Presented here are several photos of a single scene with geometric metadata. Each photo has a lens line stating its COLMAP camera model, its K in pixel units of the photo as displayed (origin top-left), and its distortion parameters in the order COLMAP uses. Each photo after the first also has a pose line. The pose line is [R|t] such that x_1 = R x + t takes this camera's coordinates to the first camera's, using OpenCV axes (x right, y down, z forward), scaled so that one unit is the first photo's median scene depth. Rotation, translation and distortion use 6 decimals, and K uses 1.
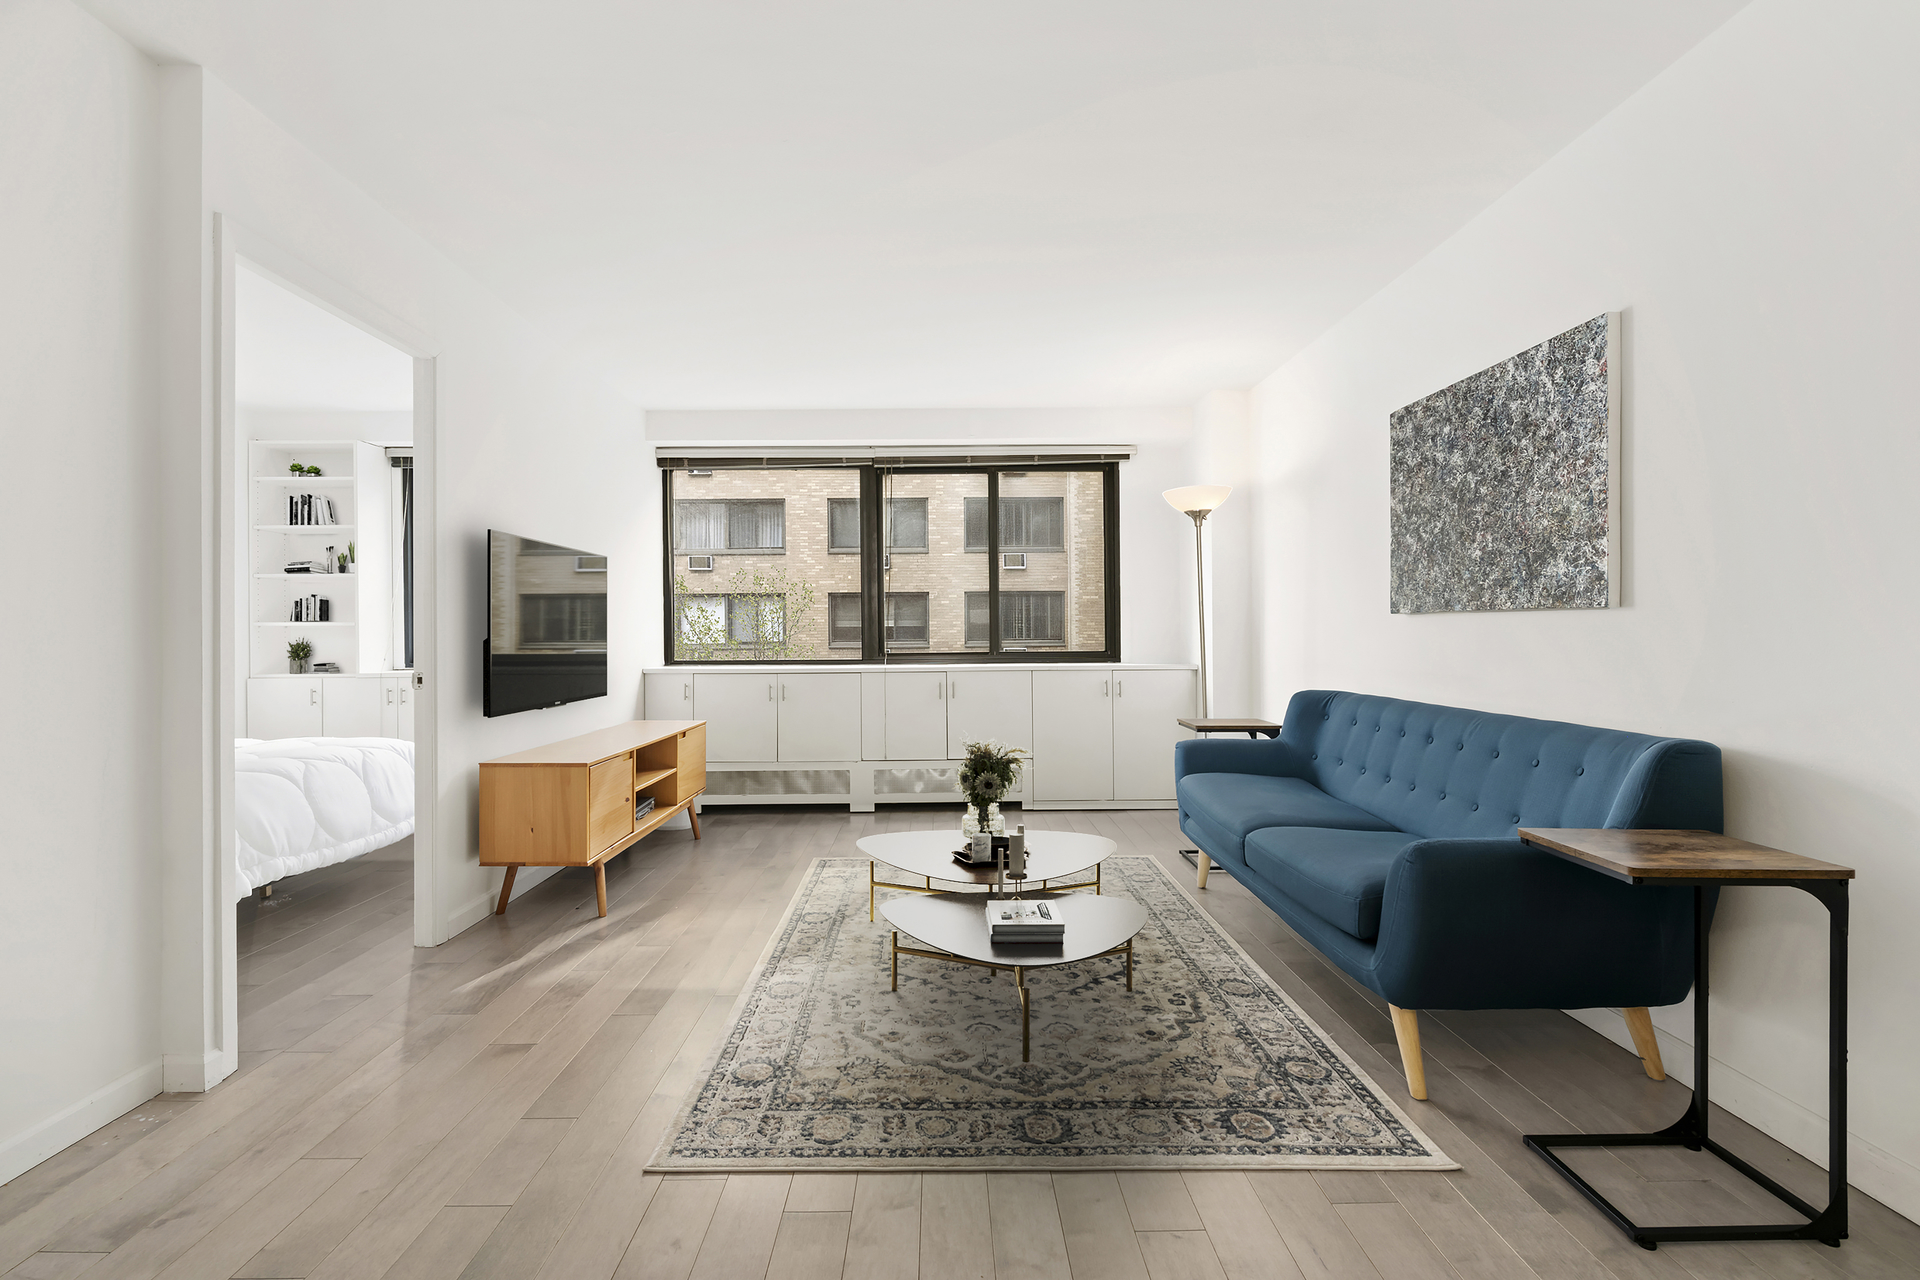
lens RADIAL K [[834.1, 0, 955.0], [0, 834.1, 627.1], [0, 0, 1]] dist [0.013744, -0.012849]
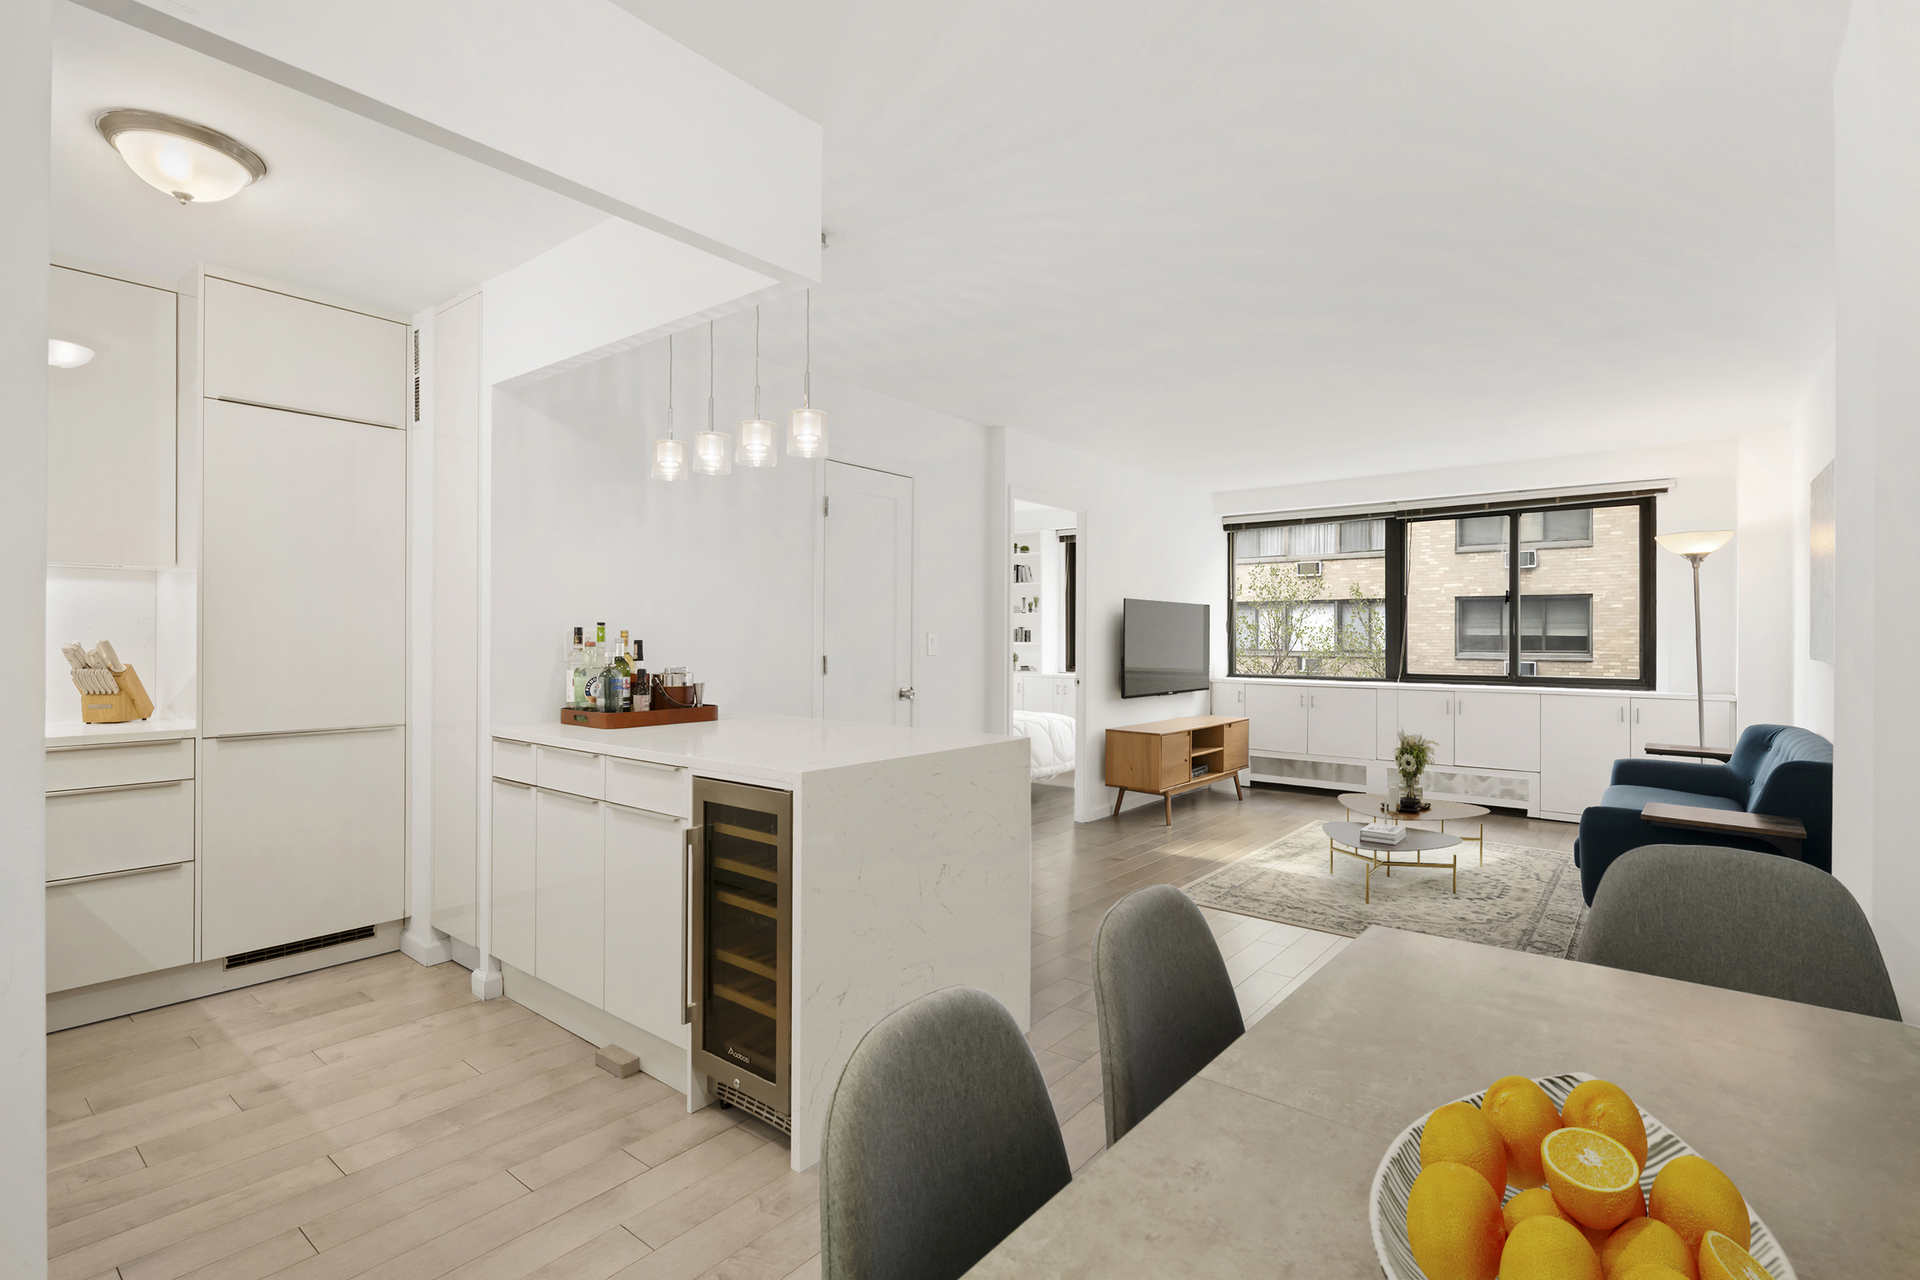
lens RADIAL K [[914.6, 0, 960.0], [0, 914.6, 640.0], [0, 0, 1]] dist [0.000740, -0.000003]
pose [[0.774944, 0.013646, -0.631883, 0.289143], [-0.004780, 0.999865, 0.015731, -0.039798], [0.632012, -0.009170, 0.774904, -0.486334]]
